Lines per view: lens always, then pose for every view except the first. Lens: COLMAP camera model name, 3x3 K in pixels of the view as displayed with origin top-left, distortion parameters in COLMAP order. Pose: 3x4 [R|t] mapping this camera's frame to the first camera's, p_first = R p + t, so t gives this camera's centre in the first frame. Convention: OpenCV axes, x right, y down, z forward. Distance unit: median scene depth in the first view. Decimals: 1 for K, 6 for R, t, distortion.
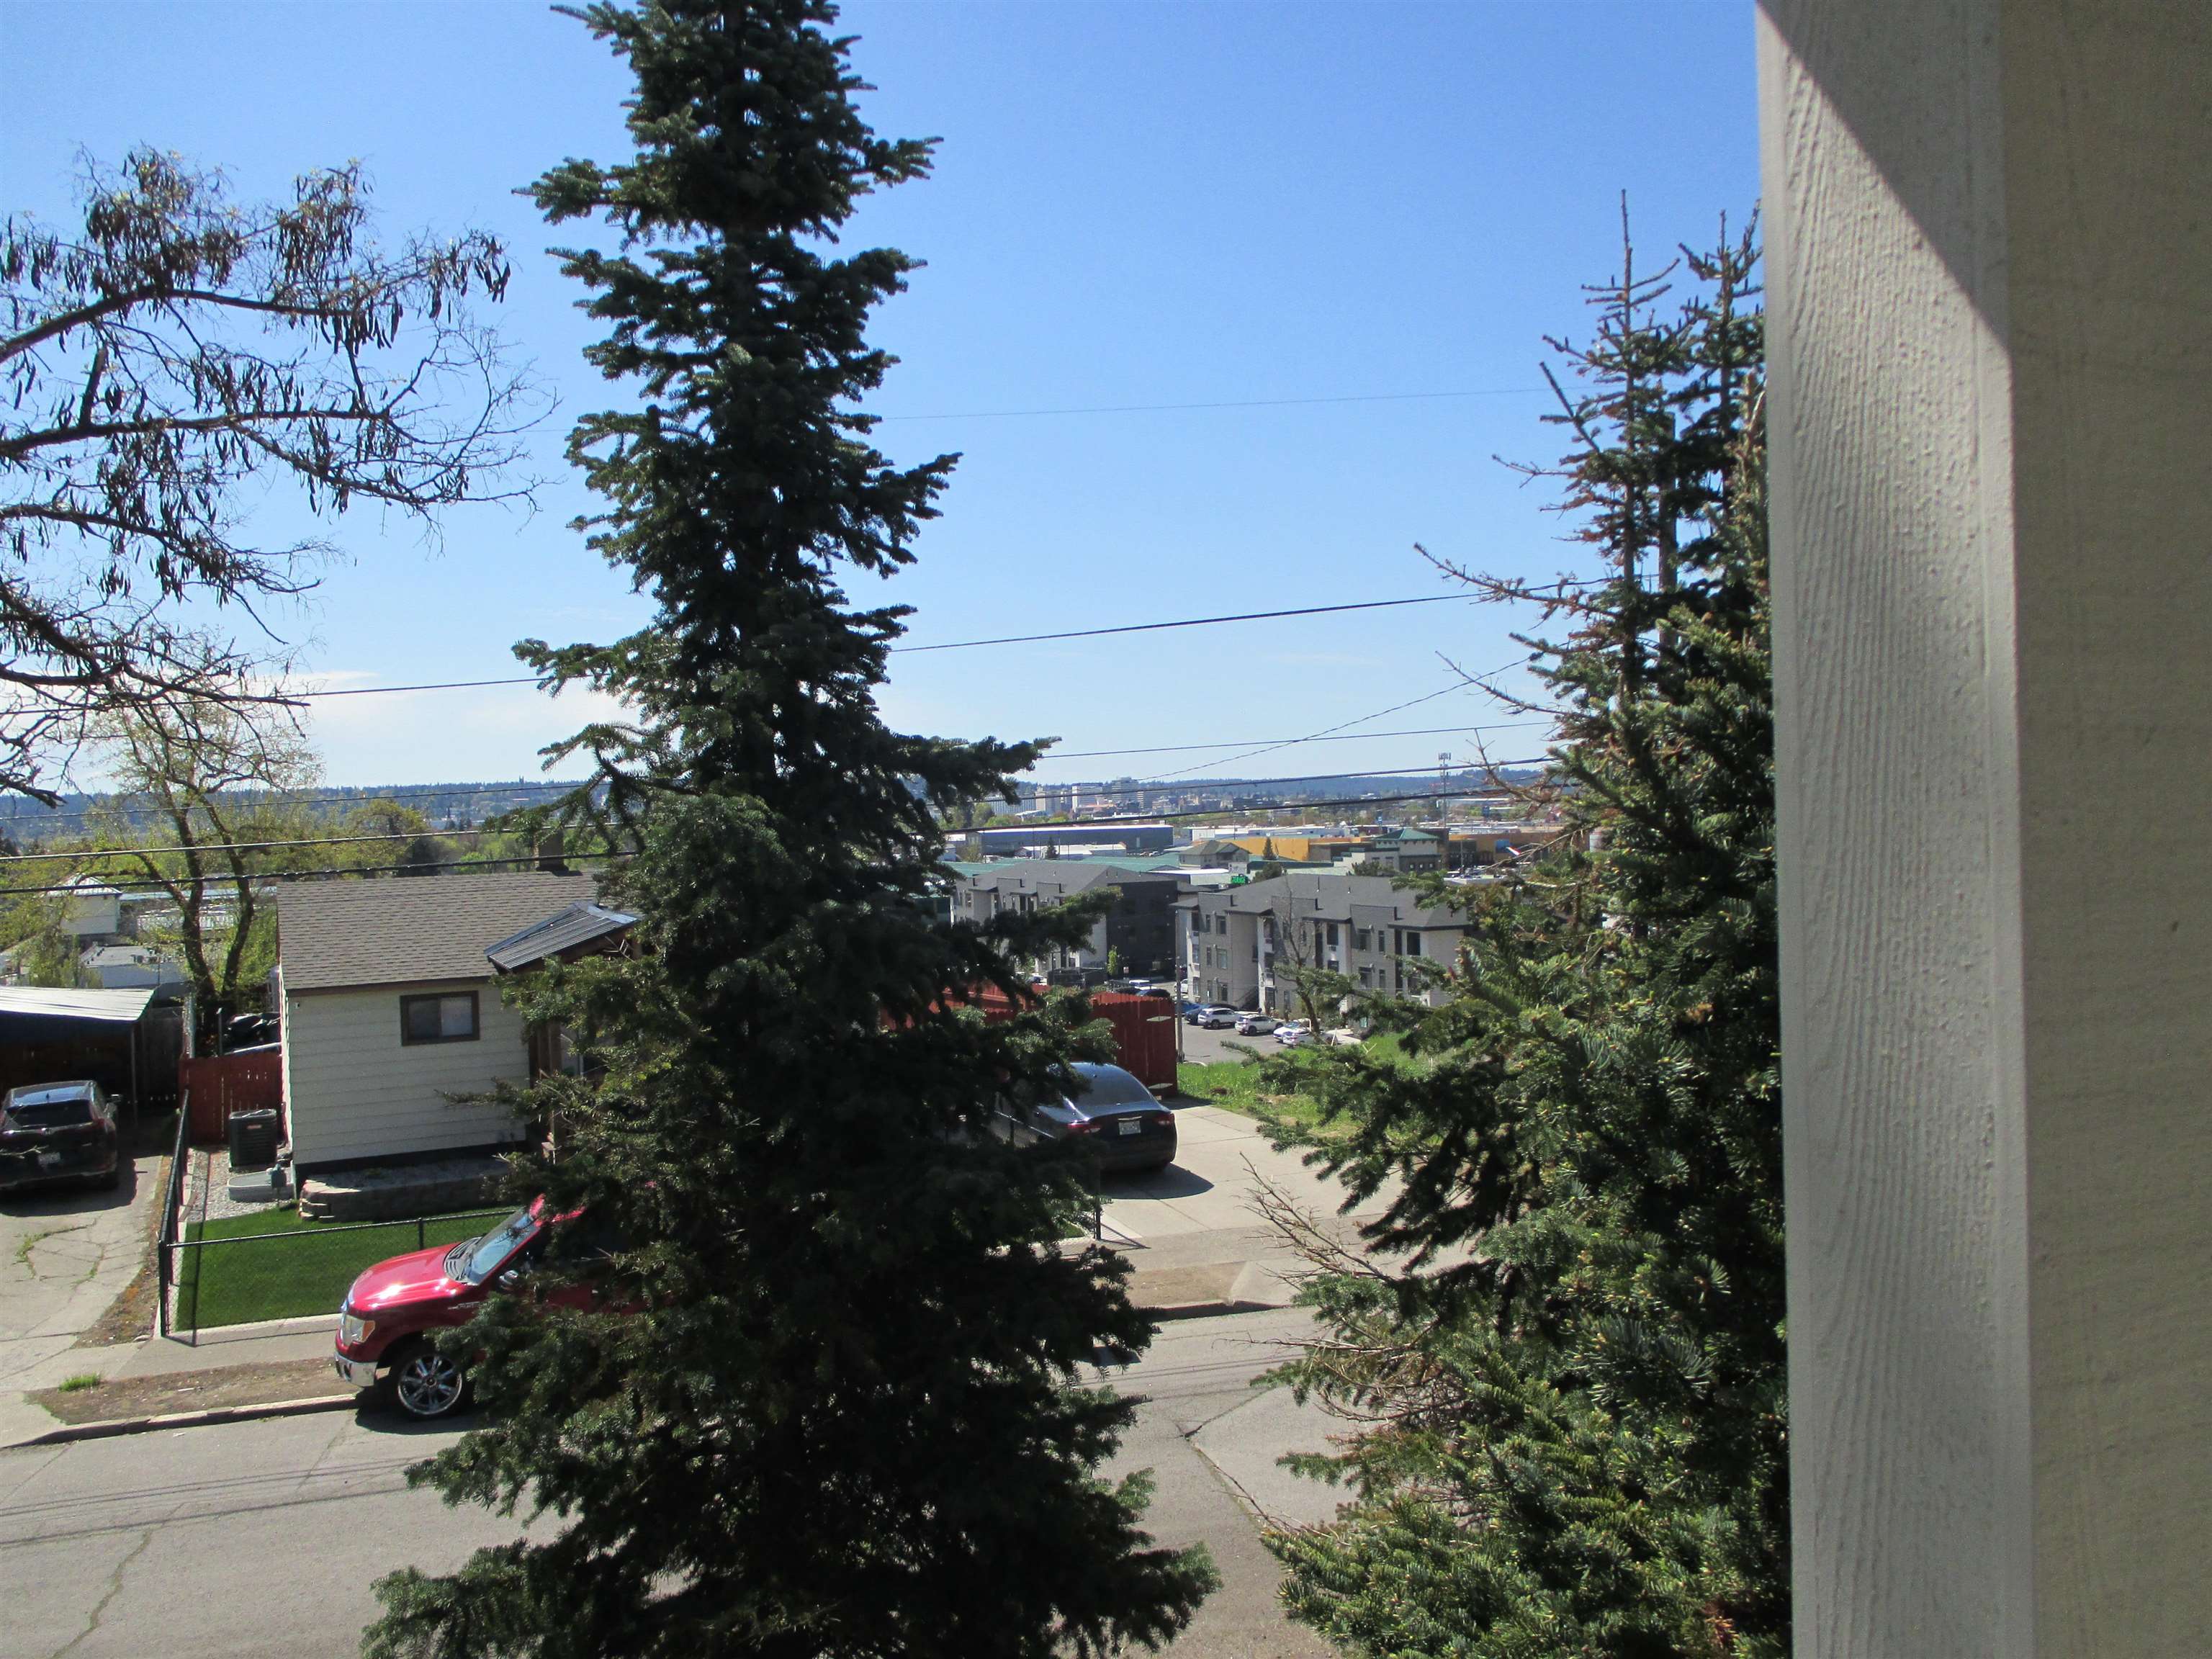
lens RADIAL K [[1839.8, 0, 1094.4], [0, 1839.8, 771.1], [0, 0, 1]] dist [-0.026625, 0.008796]
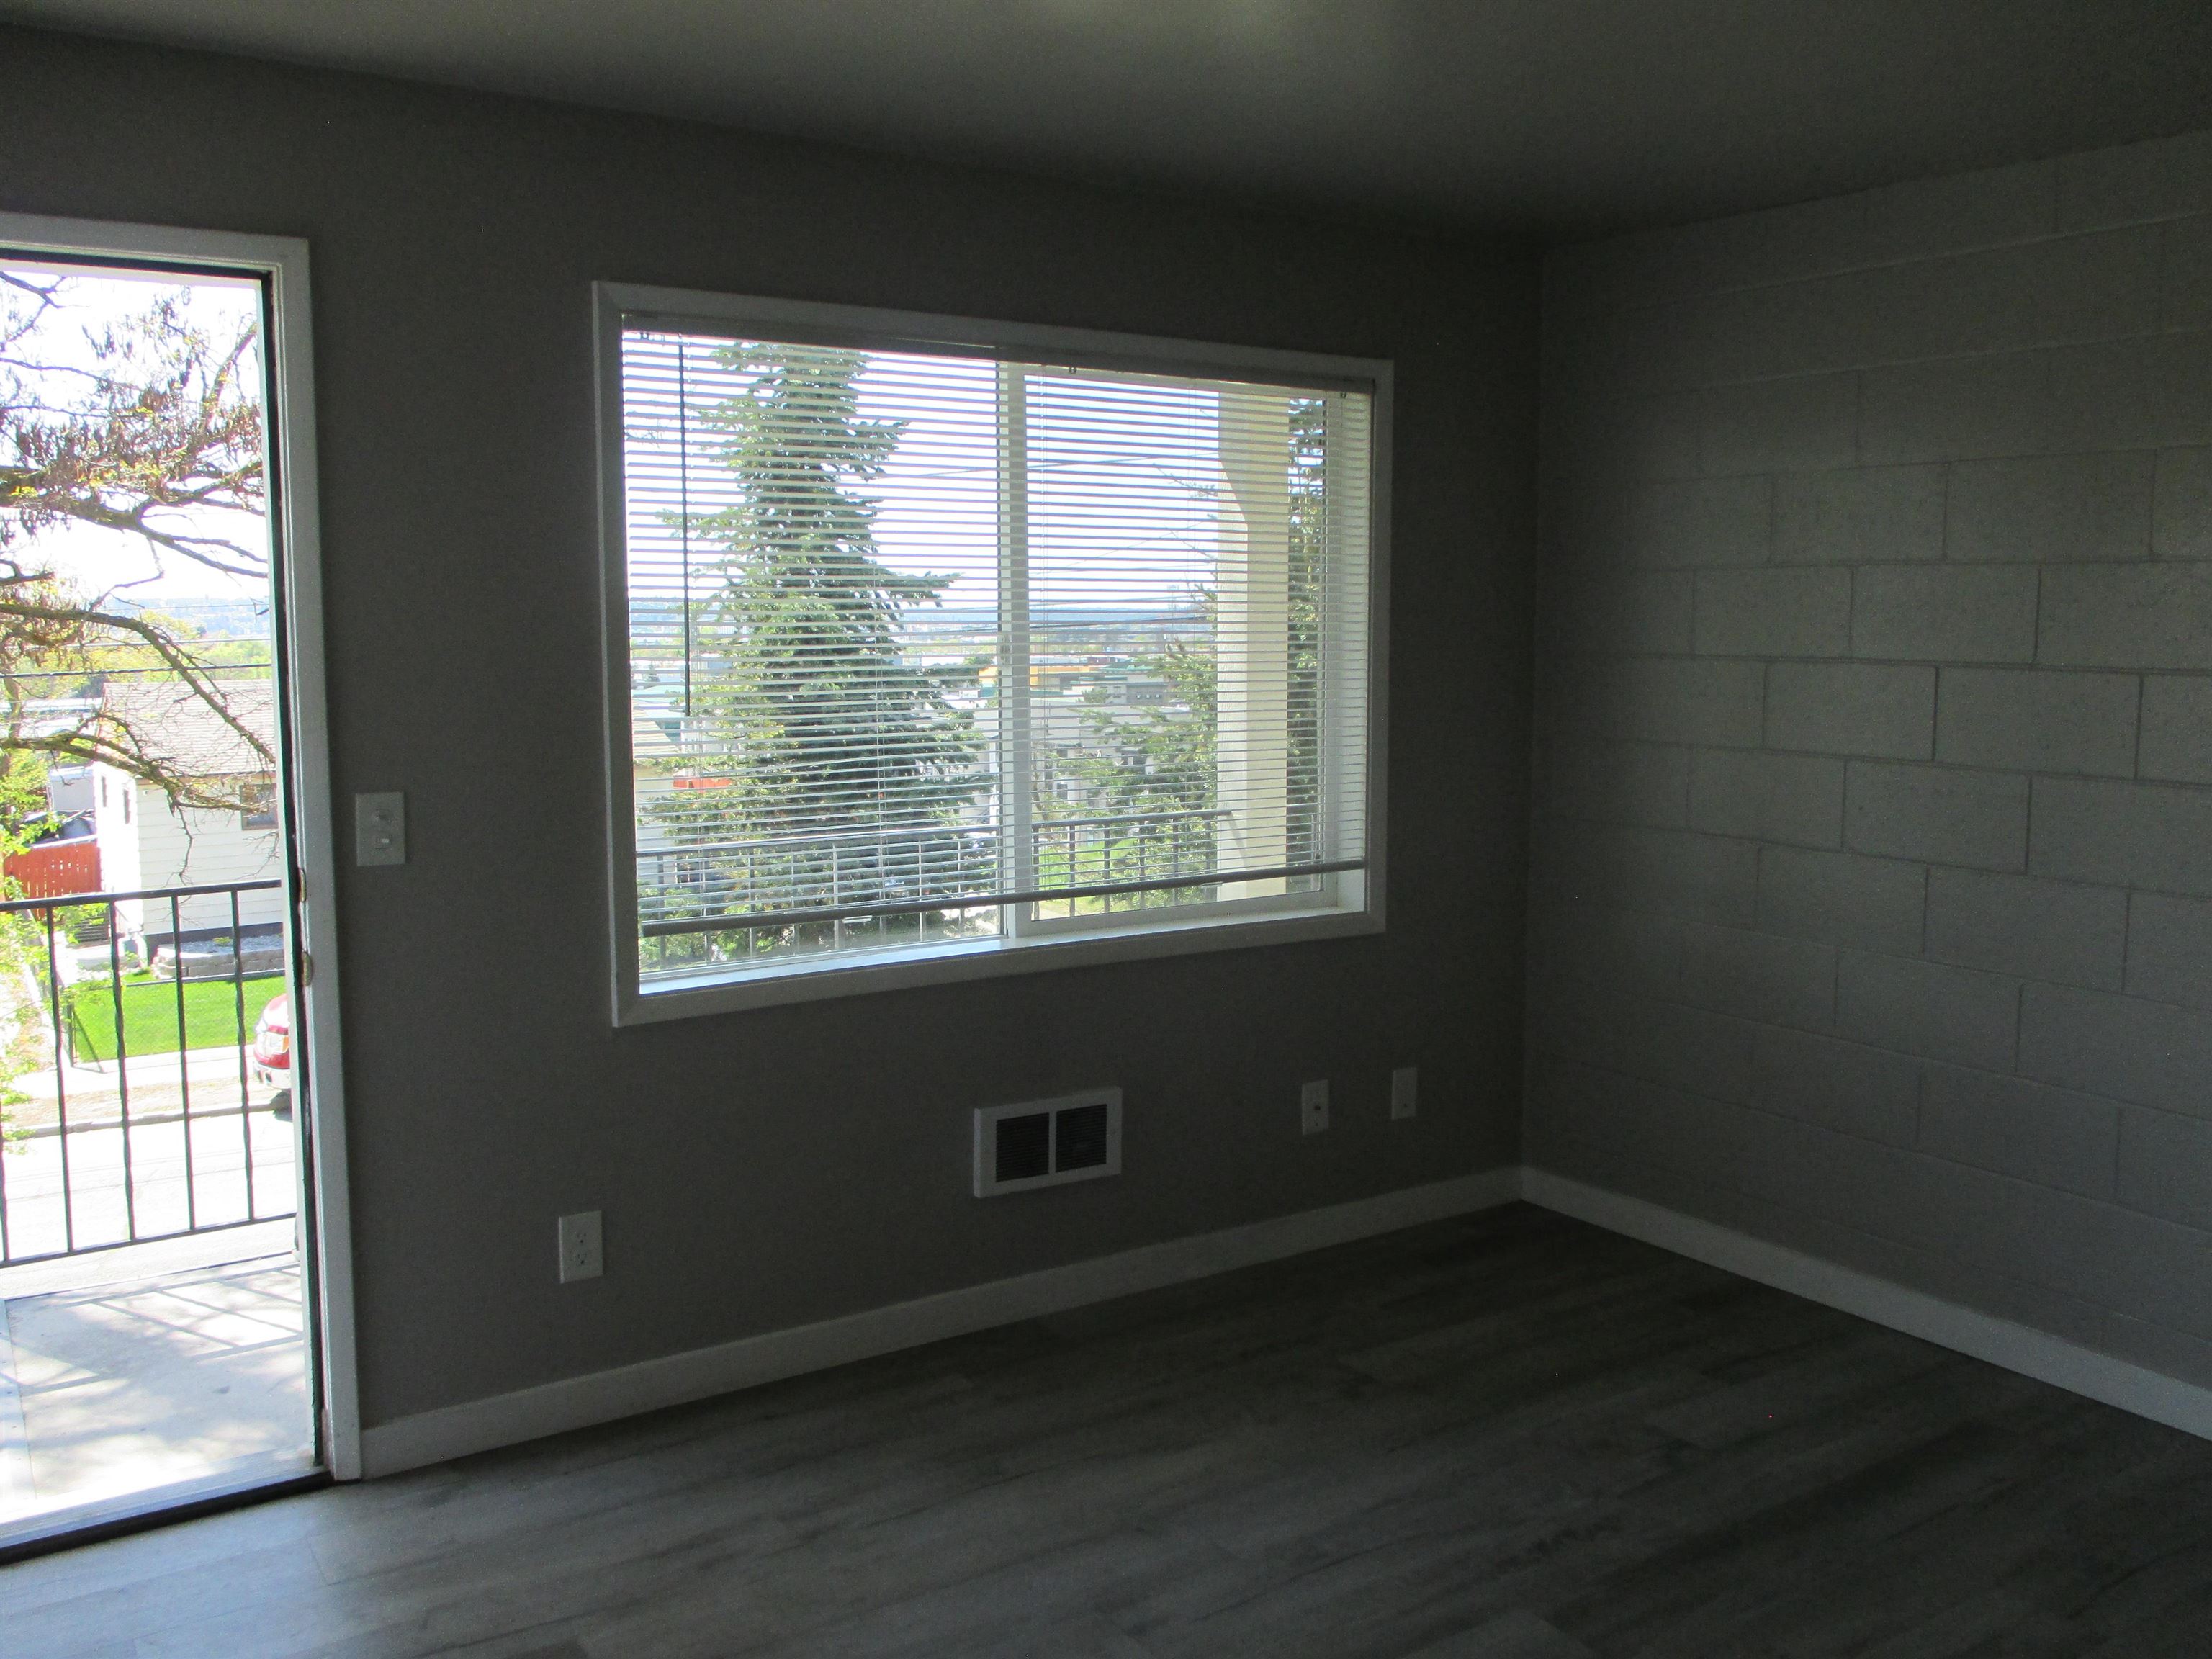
lens RADIAL K [[1839.8, 0, 1094.4], [0, 1839.8, 771.1], [0, 0, 1]] dist [-0.026625, 0.008796]
pose [[0.989088, 0.008396, 0.147087, -0.160105], [-0.021972, 0.995616, 0.090921, 0.011059], [-0.145678, -0.093161, 0.984936, -0.888943]]
